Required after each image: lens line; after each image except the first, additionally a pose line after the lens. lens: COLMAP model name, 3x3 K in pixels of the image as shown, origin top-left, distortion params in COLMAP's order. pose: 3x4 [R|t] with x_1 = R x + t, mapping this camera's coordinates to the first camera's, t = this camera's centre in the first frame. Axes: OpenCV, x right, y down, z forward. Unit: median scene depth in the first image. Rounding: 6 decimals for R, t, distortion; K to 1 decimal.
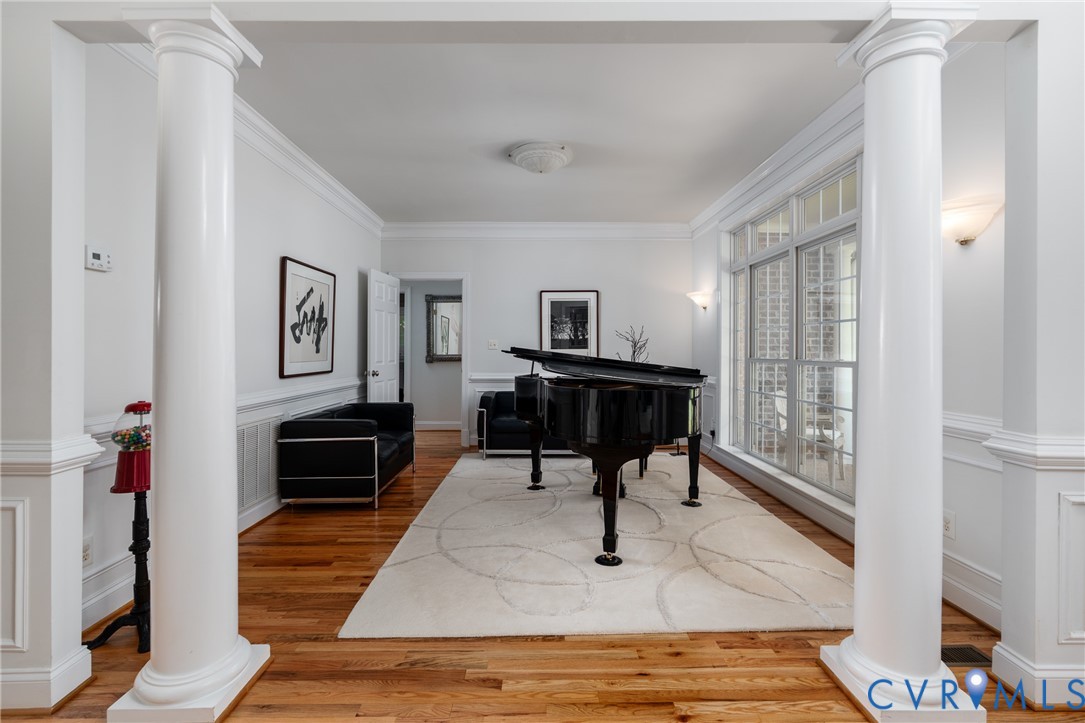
lens RADIAL K [[482.2, 0, 546.5], [0, 482.2, 355.2], [0, 0, 1]] dist [-0.006299, 0.002839]
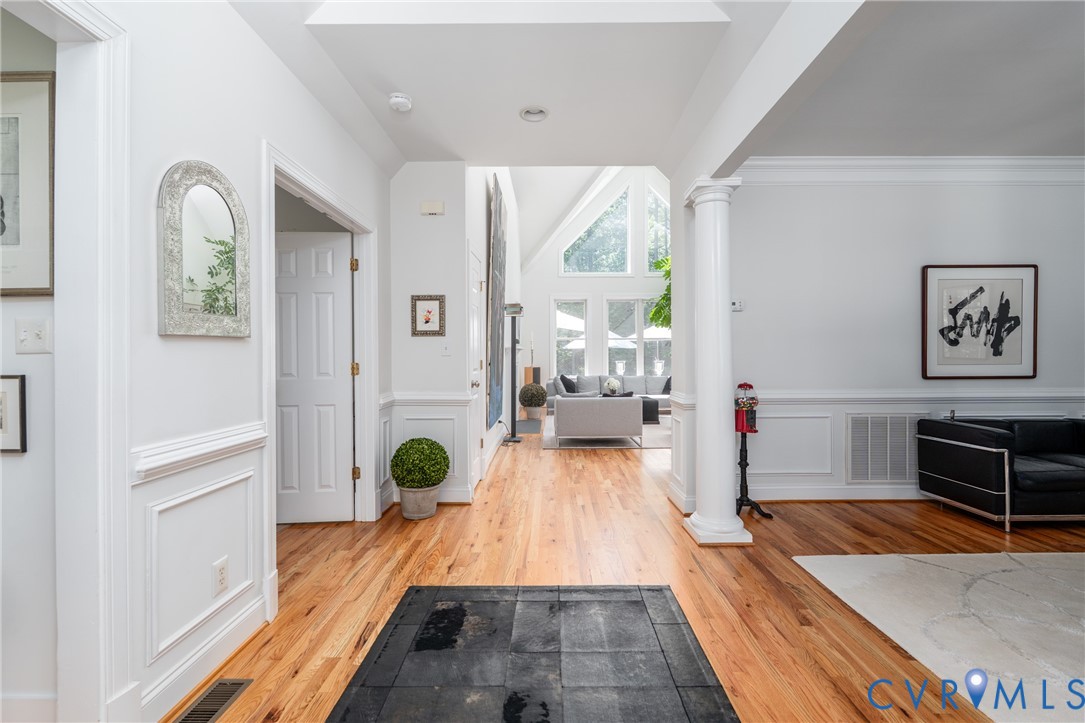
lens RADIAL K [[482.2, 0, 548.3], [0, 482.2, 360.5], [0, 0, 1]] dist [-0.006299, 0.002839]
pose [[-0.013133, 0.005257, -0.999900, 0.539199], [-0.006642, 0.999964, 0.005345, 0.006484], [0.999892, 0.006712, -0.013098, 0.171802]]
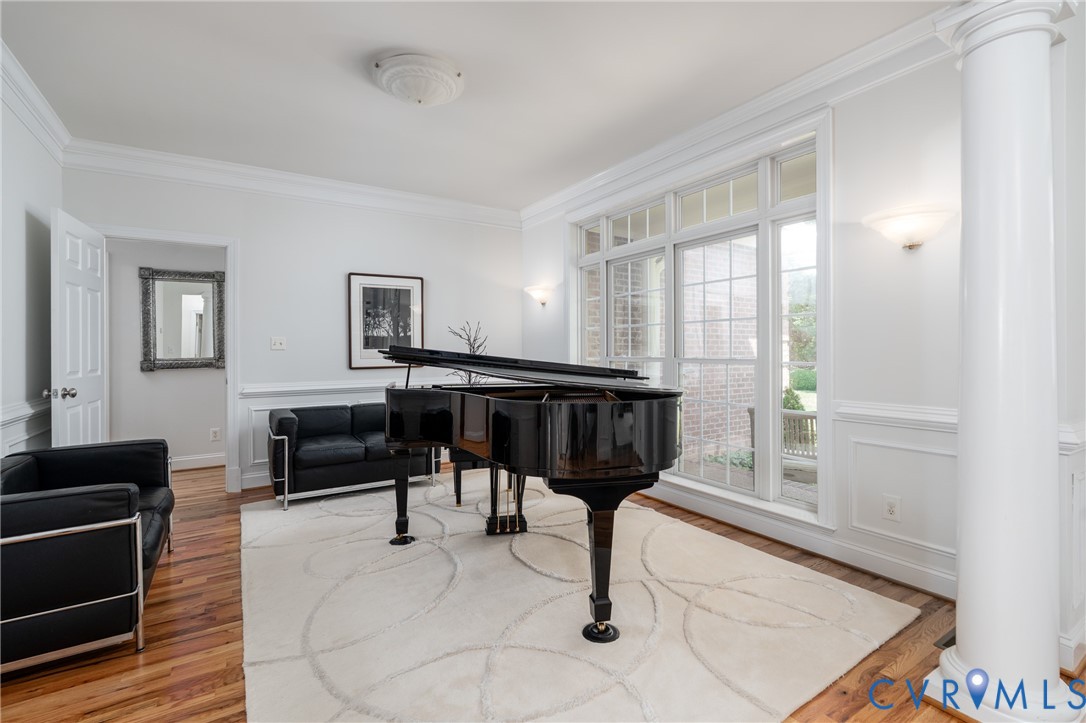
lens RADIAL K [[482.7, 0, 543.2], [0, 482.7, 353.8], [0, 0, 1]] dist [-0.006299, 0.002839]
pose [[0.853048, -0.011023, 0.521716, -0.248955], [0.012787, 0.999918, 0.000220, -0.002426], [-0.521676, 0.006483, 0.853119, 0.312397]]
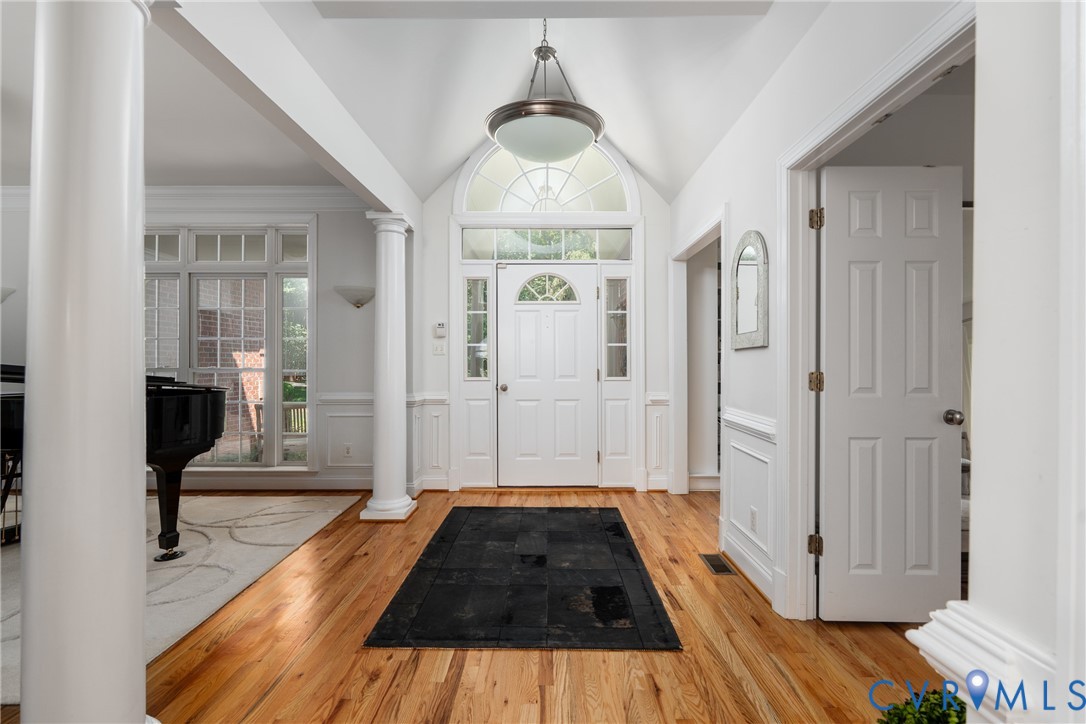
lens RADIAL K [[482.7, 0, 543.7], [0, 482.7, 360.0], [0, 0, 1]] dist [-0.006299, 0.002839]
pose [[0.020192, 0.000101, 0.999796, -0.696808], [0.011907, 0.999929, -0.000341, 0.000873], [-0.999725, 0.011911, 0.020189, 0.111607]]
